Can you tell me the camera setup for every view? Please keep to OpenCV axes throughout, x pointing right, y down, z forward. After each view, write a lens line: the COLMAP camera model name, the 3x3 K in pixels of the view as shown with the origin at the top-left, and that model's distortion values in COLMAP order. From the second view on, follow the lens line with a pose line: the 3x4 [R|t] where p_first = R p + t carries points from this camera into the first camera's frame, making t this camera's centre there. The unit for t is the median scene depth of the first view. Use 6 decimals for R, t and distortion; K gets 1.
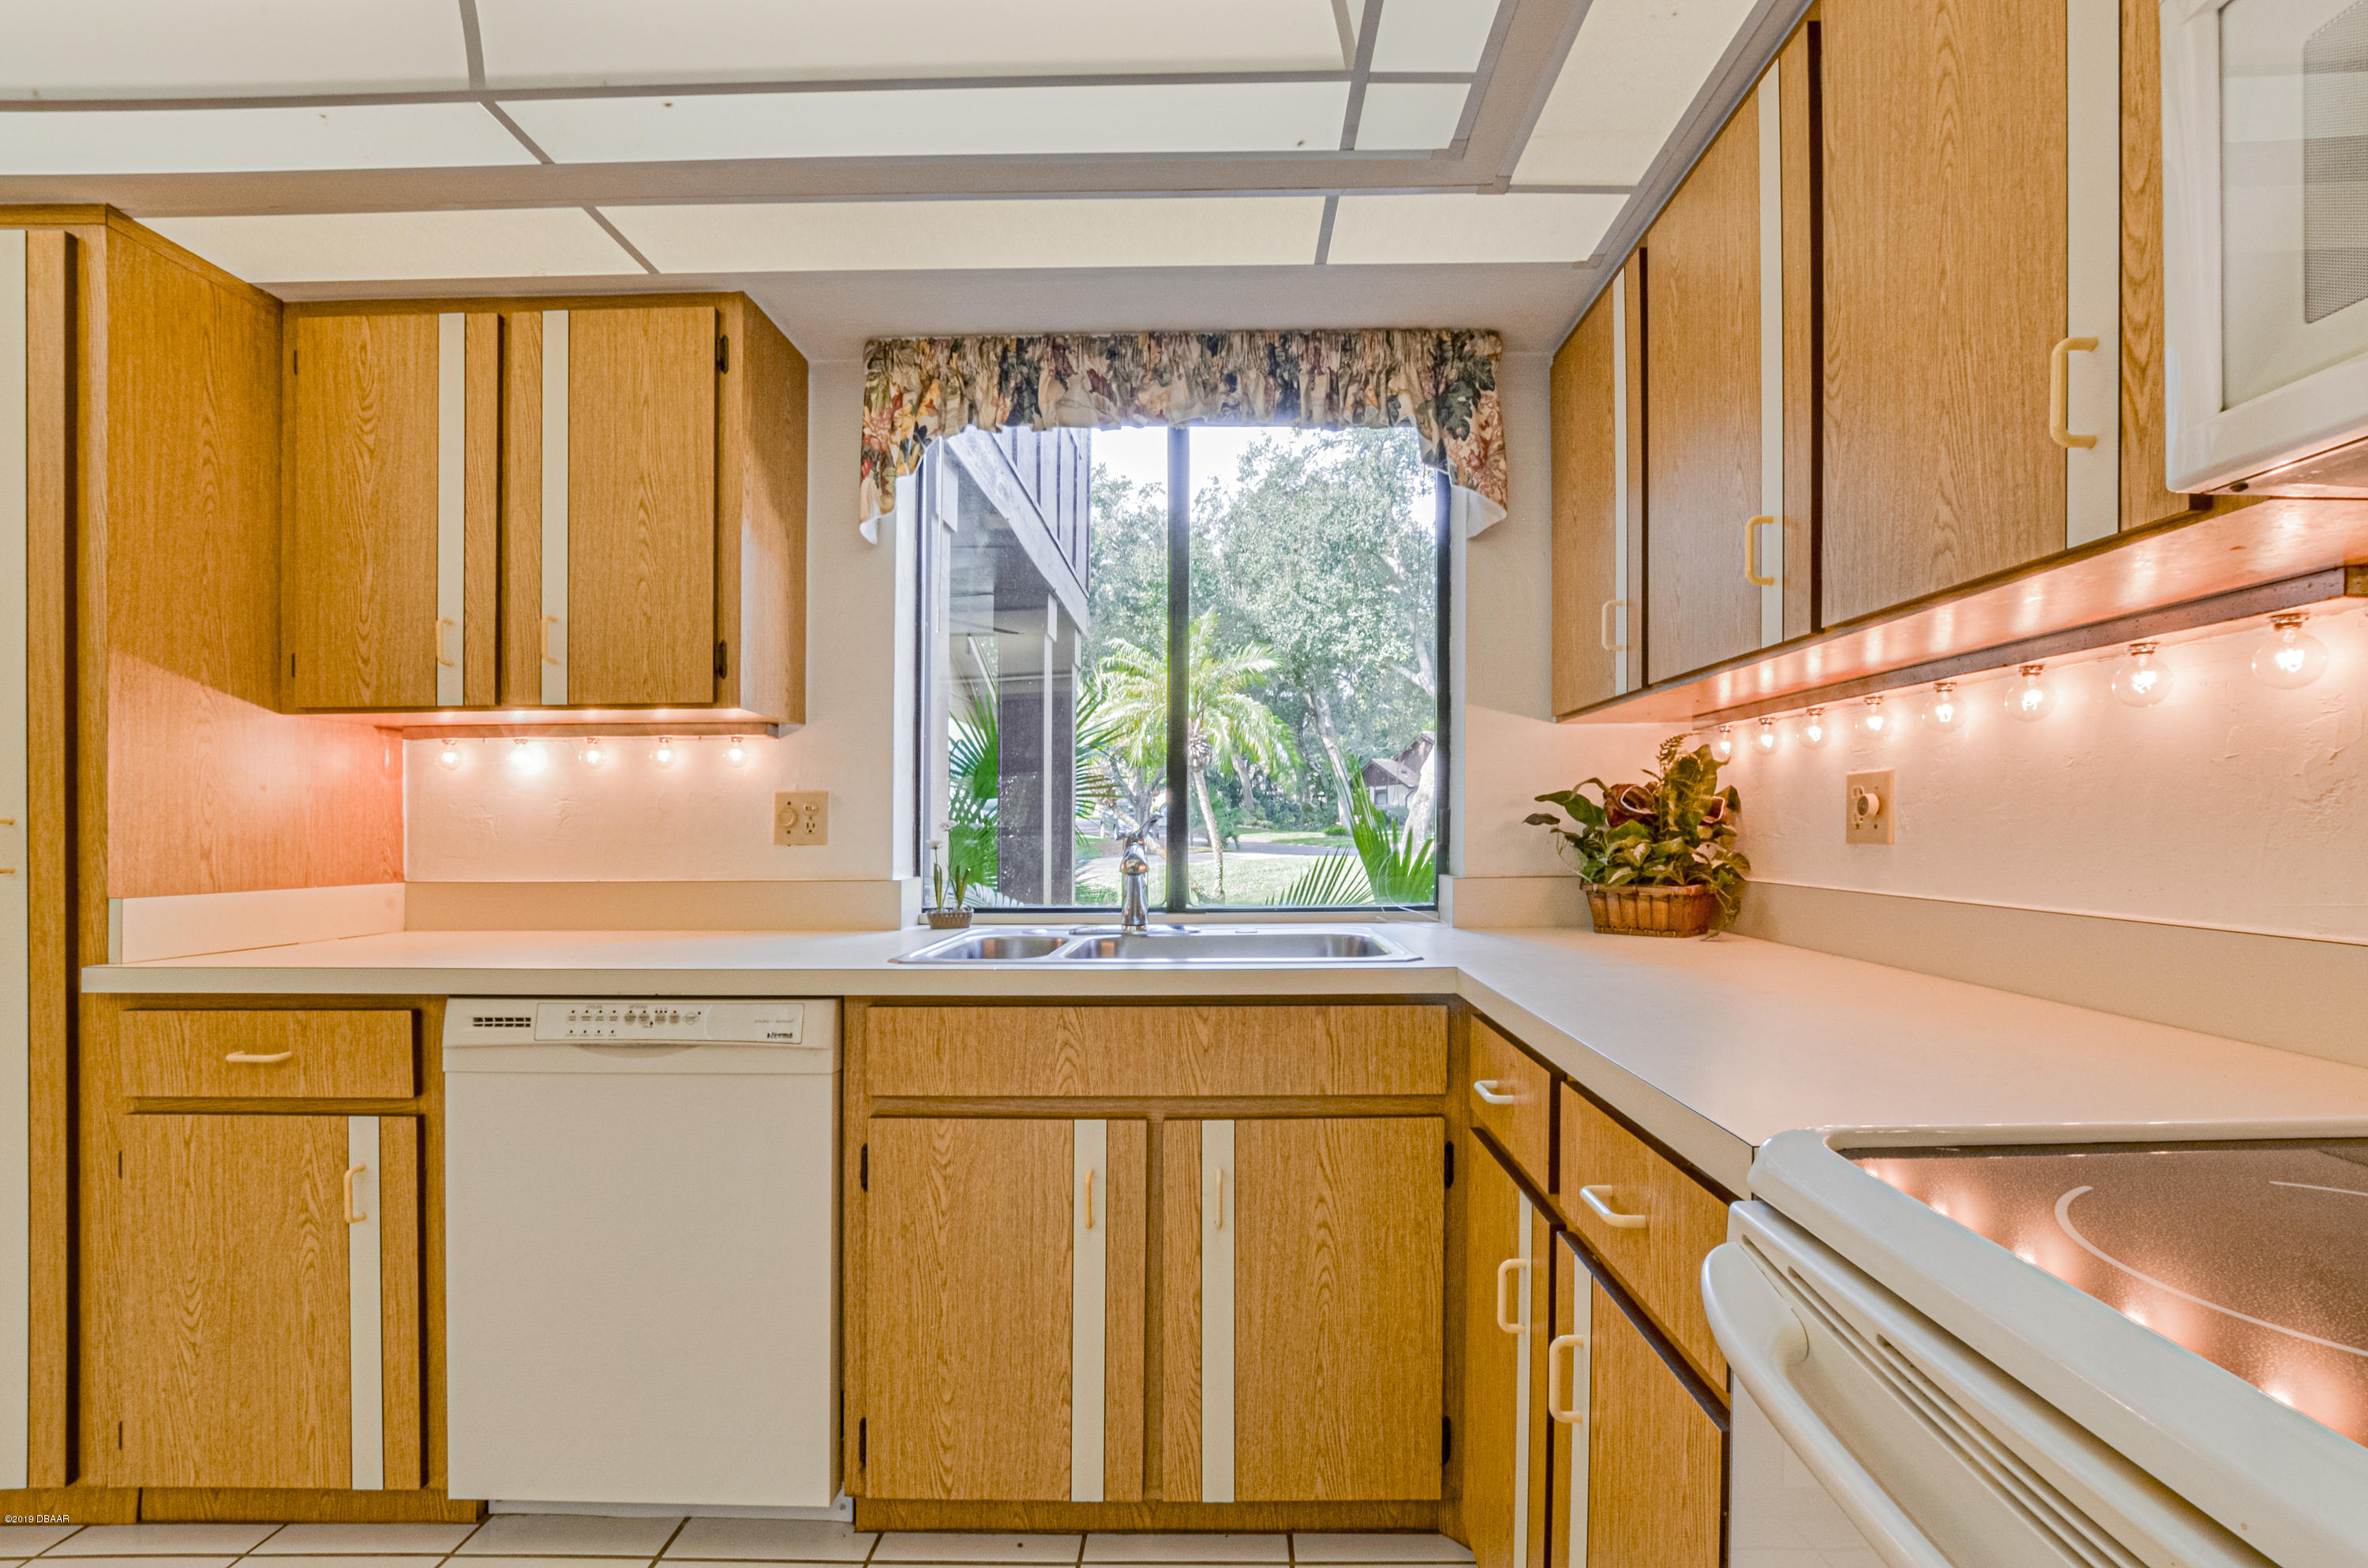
lens RADIAL K [[1055.4, 0, 1266.7], [0, 1055.4, 833.8], [0, 0, 1]] dist [-0.011809, 0.000466]
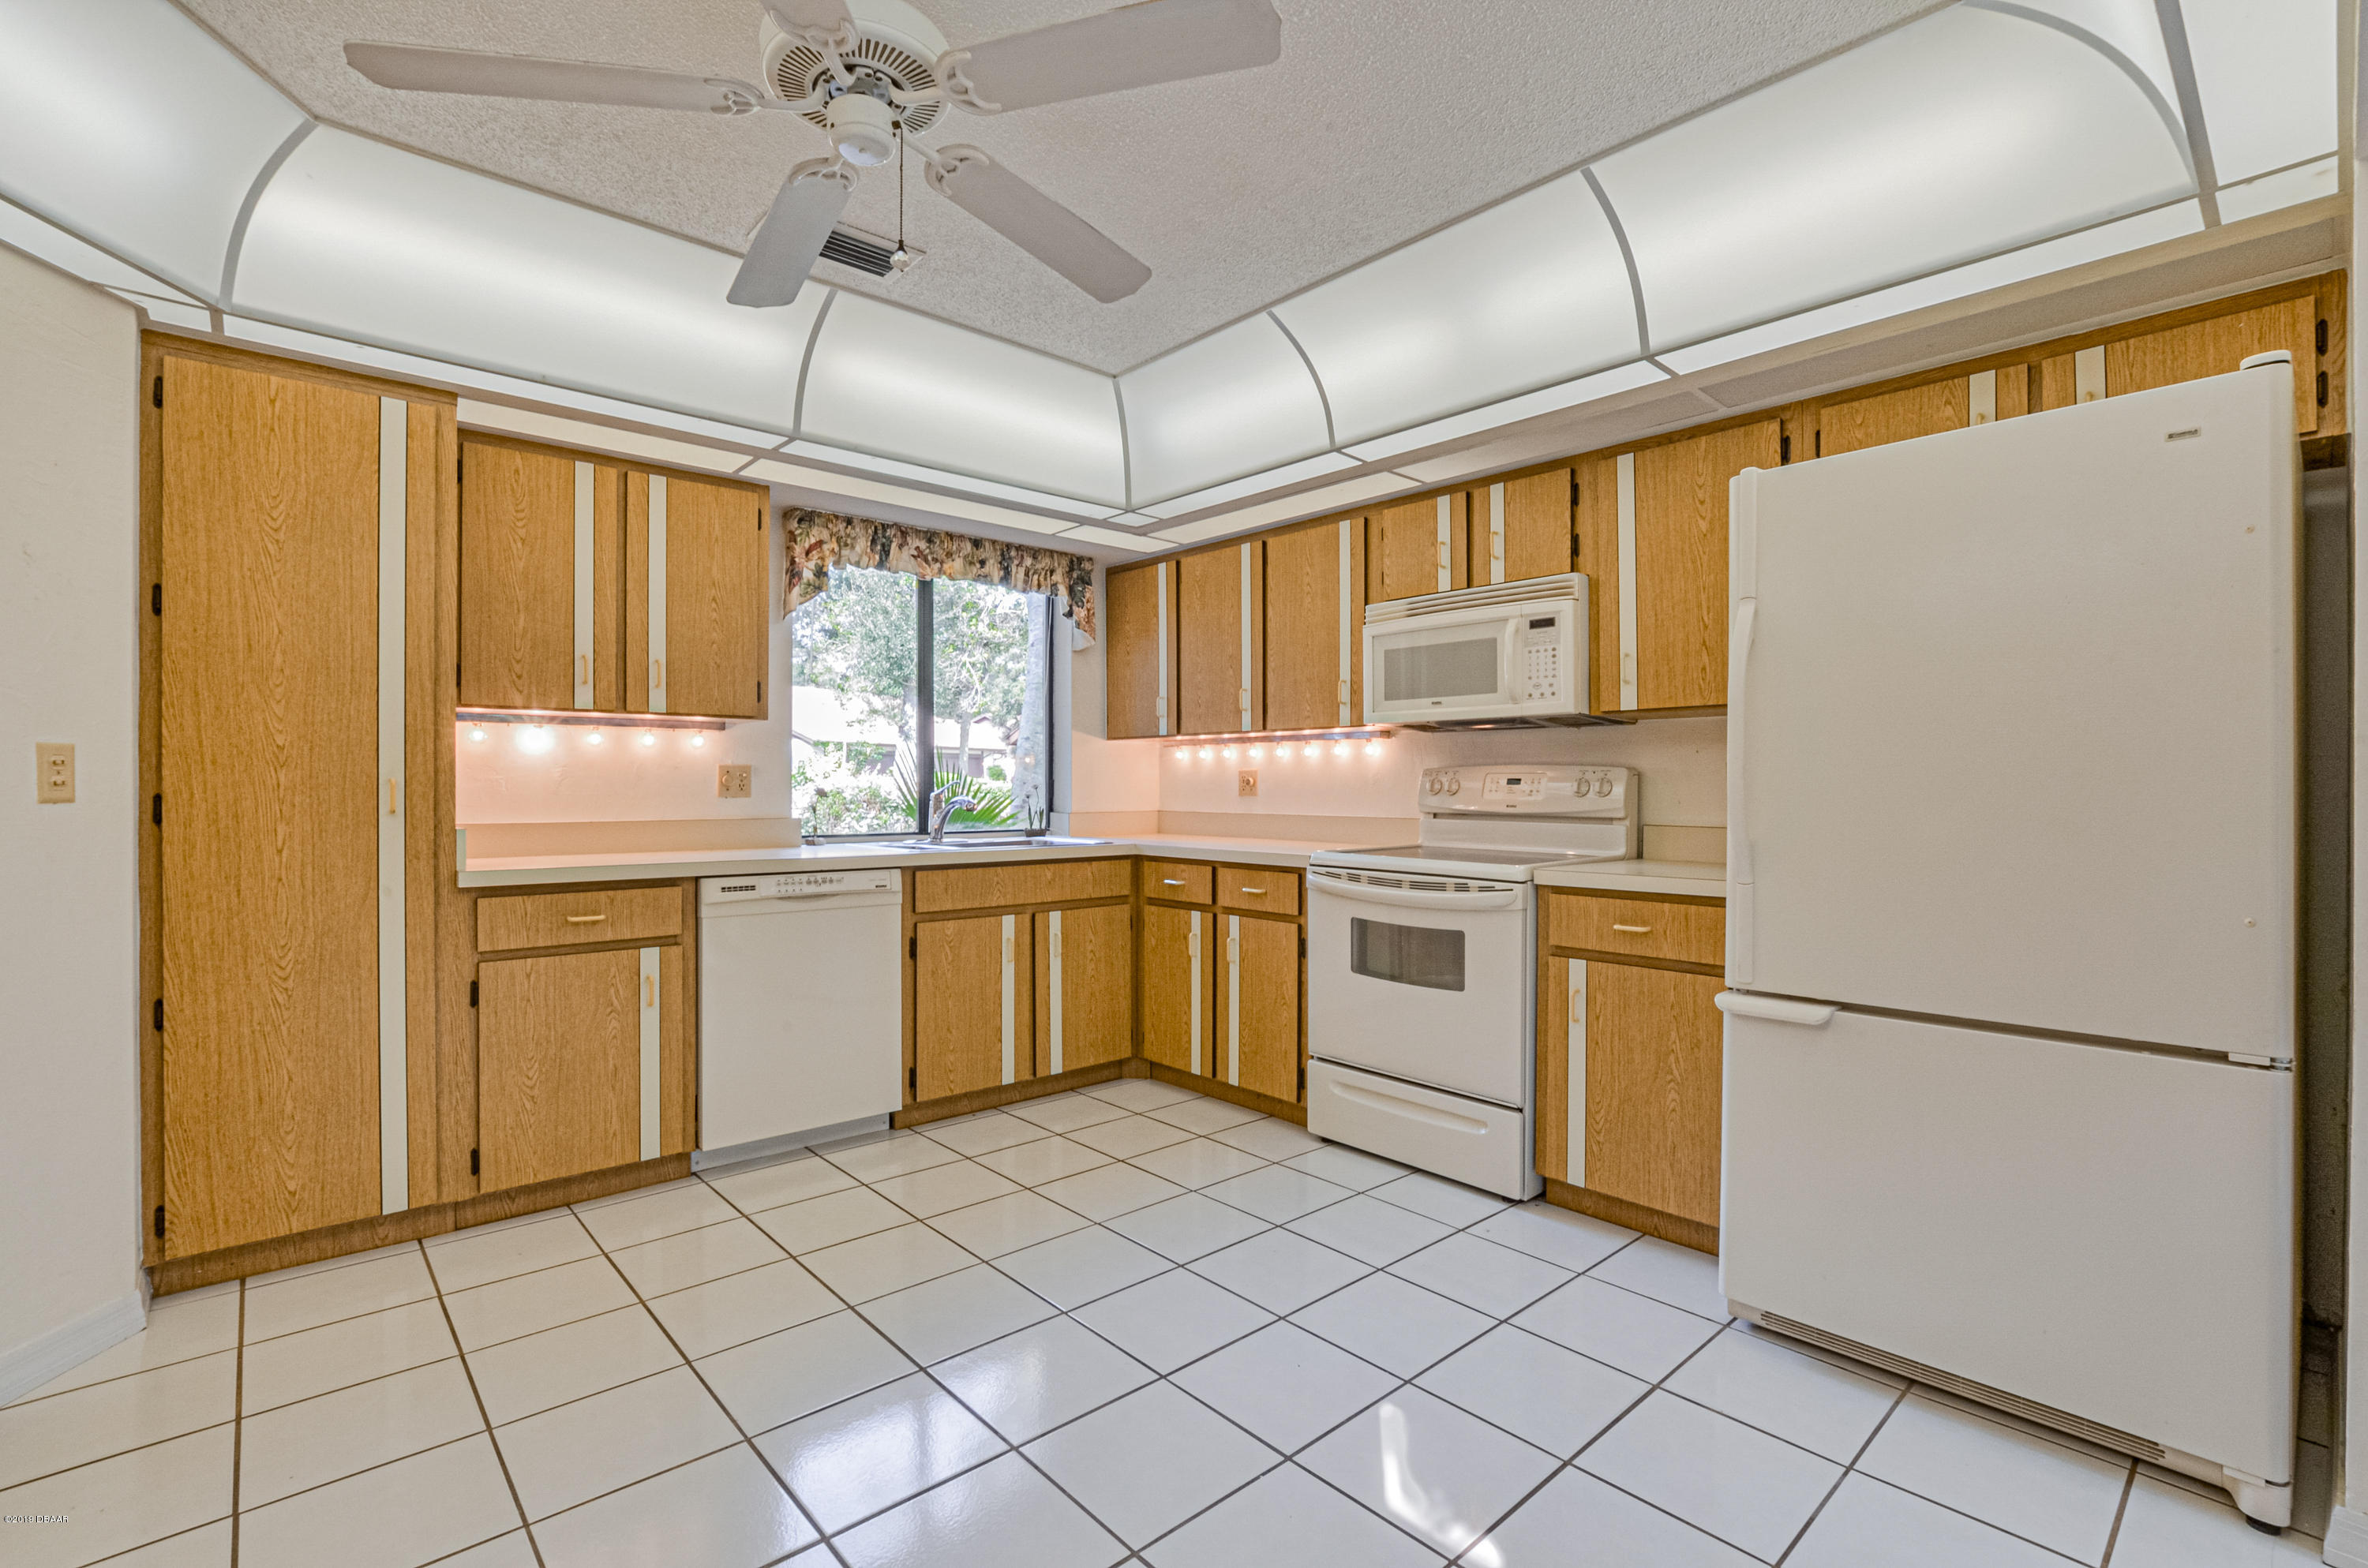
lens RADIAL K [[1077.3, 0, 1238.7], [0, 1077.3, 771.3], [0, 0, 1]] dist [-0.001087, 0.000231]
pose [[0.718715, 0.016138, 0.695117, -1.410827], [0.000565, 0.999717, -0.023794, 0.013472], [-0.695305, 0.017493, 0.718502, -1.016192]]
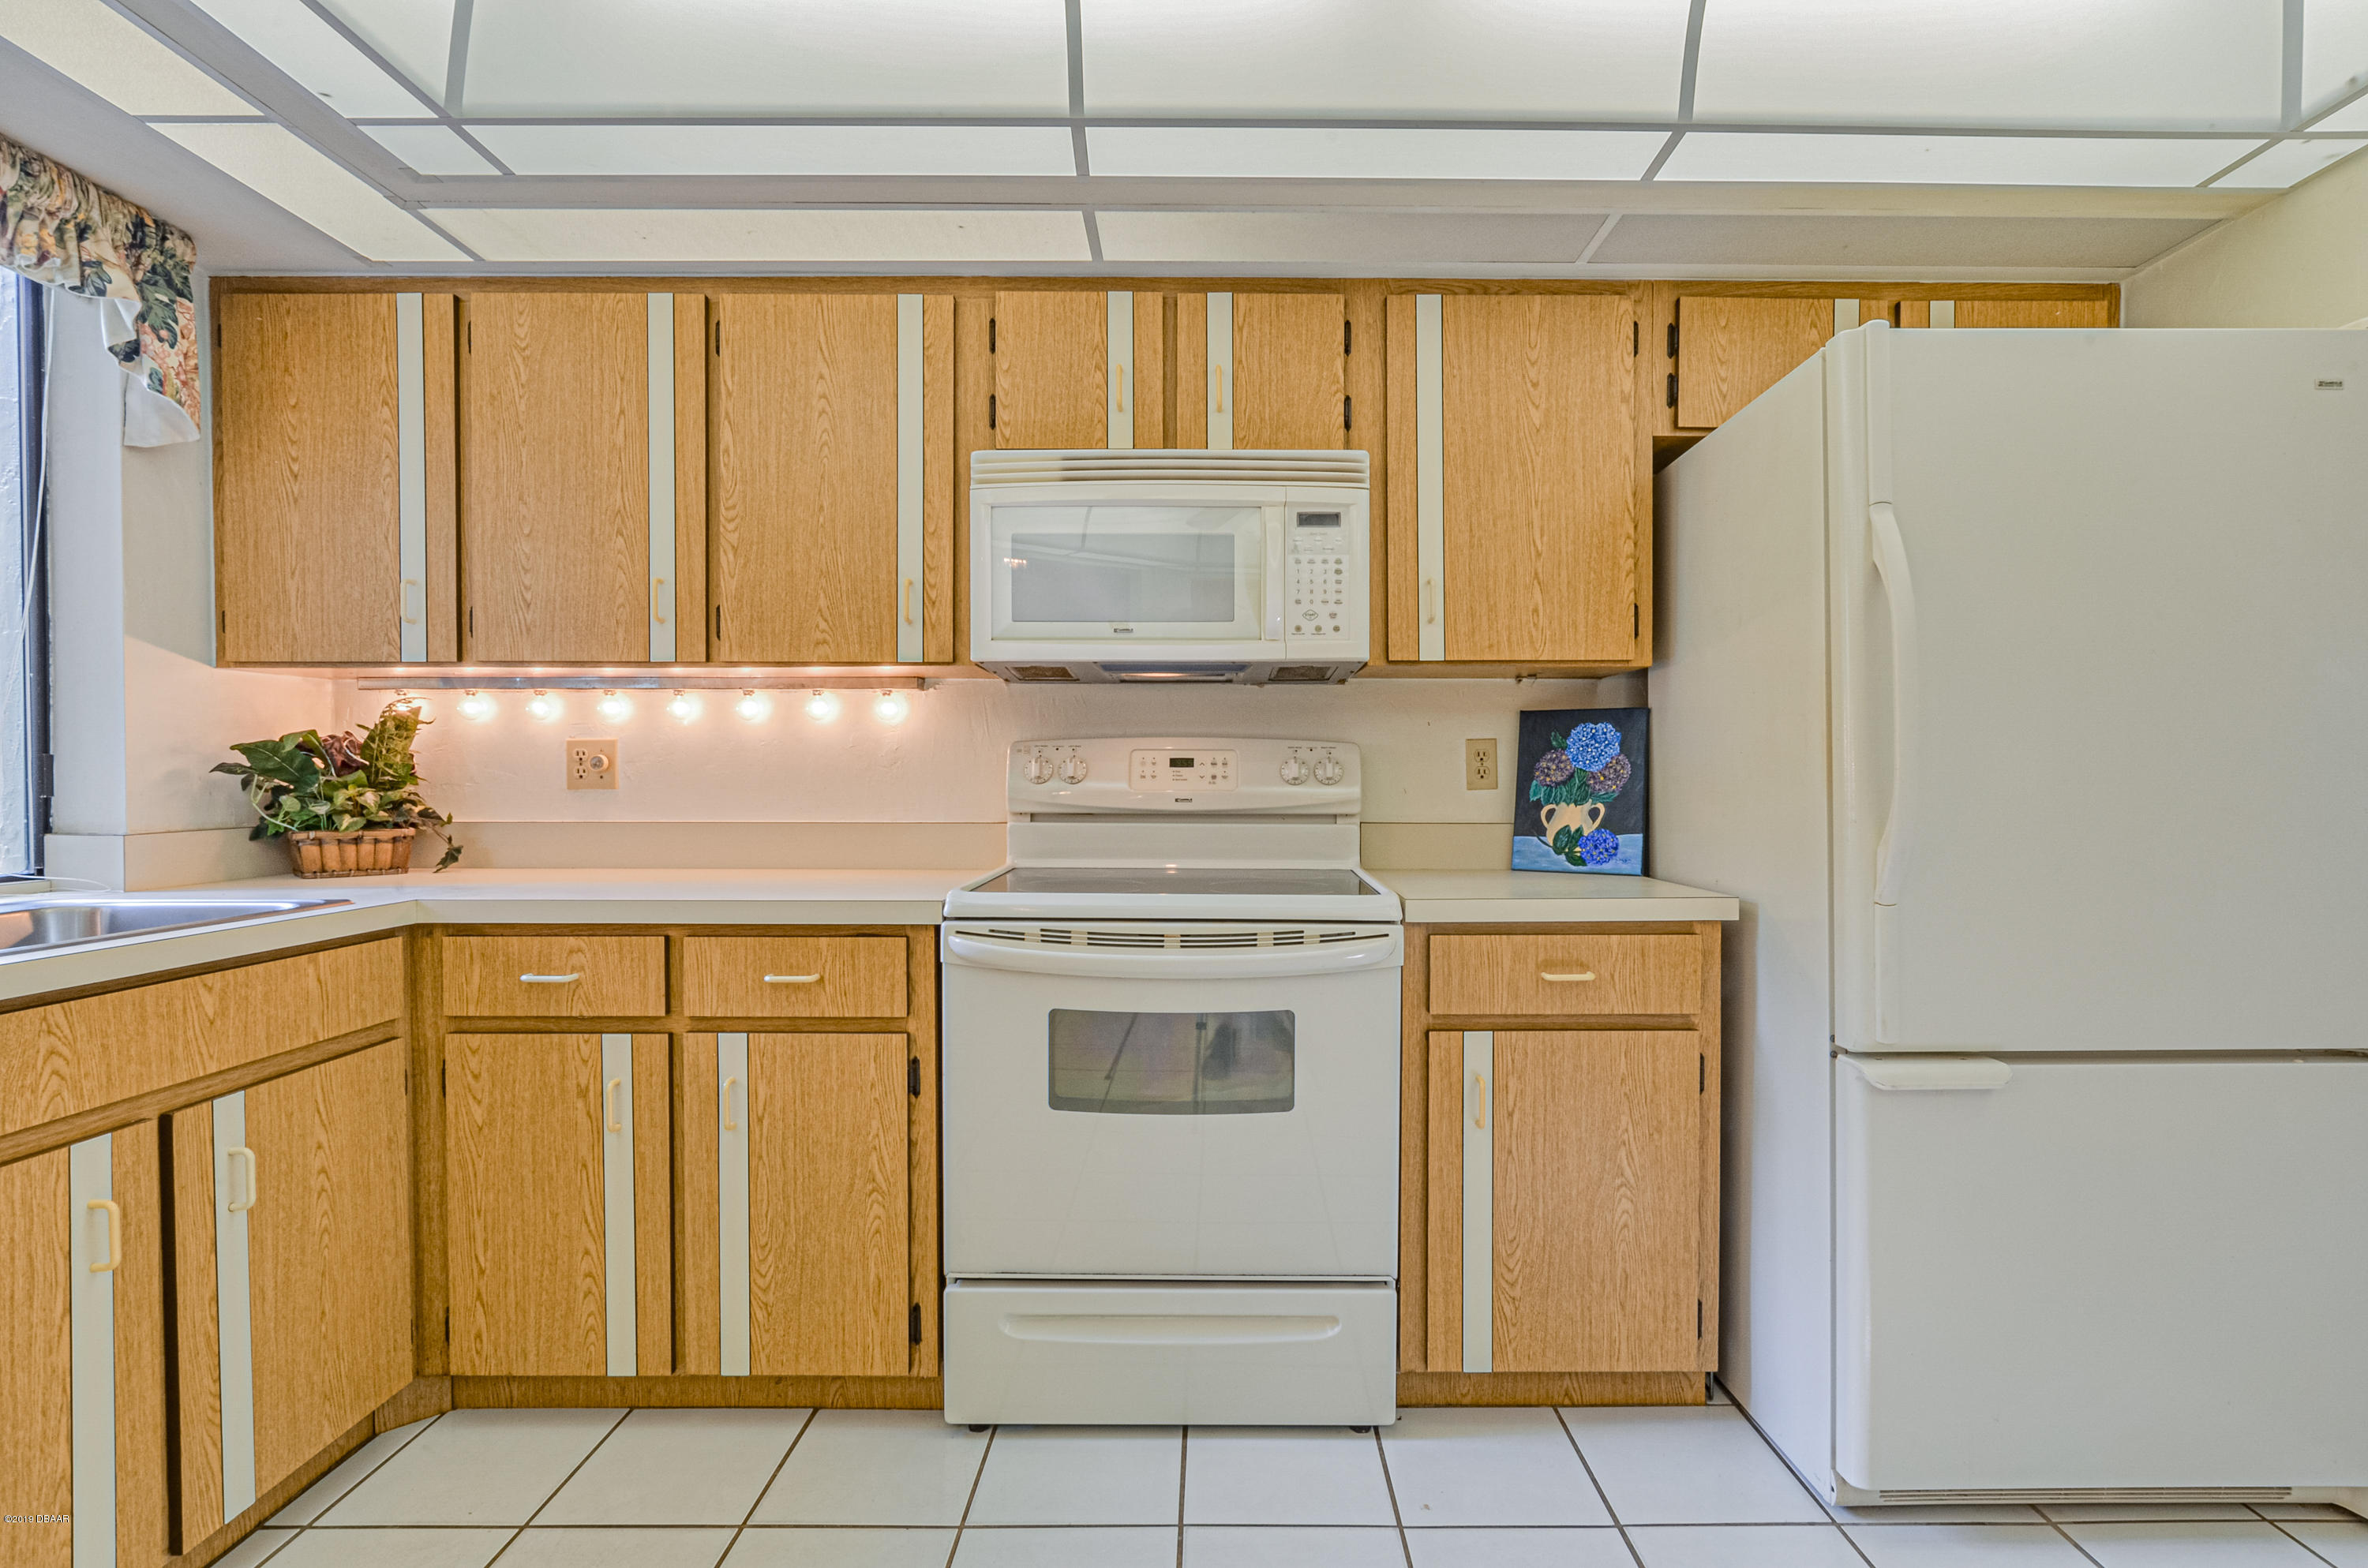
lens RADIAL K [[1136.4, 0, 1216.3], [0, 1136.4, 788.0], [0, 0, 1]] dist [-0.023896, 0.010022]
pose [[-0.011336, -0.004664, 0.999925, -0.999880], [0.008879, 0.999949, 0.004765, 0.009151], [-0.999896, 0.008932, -0.011294, 0.153380]]
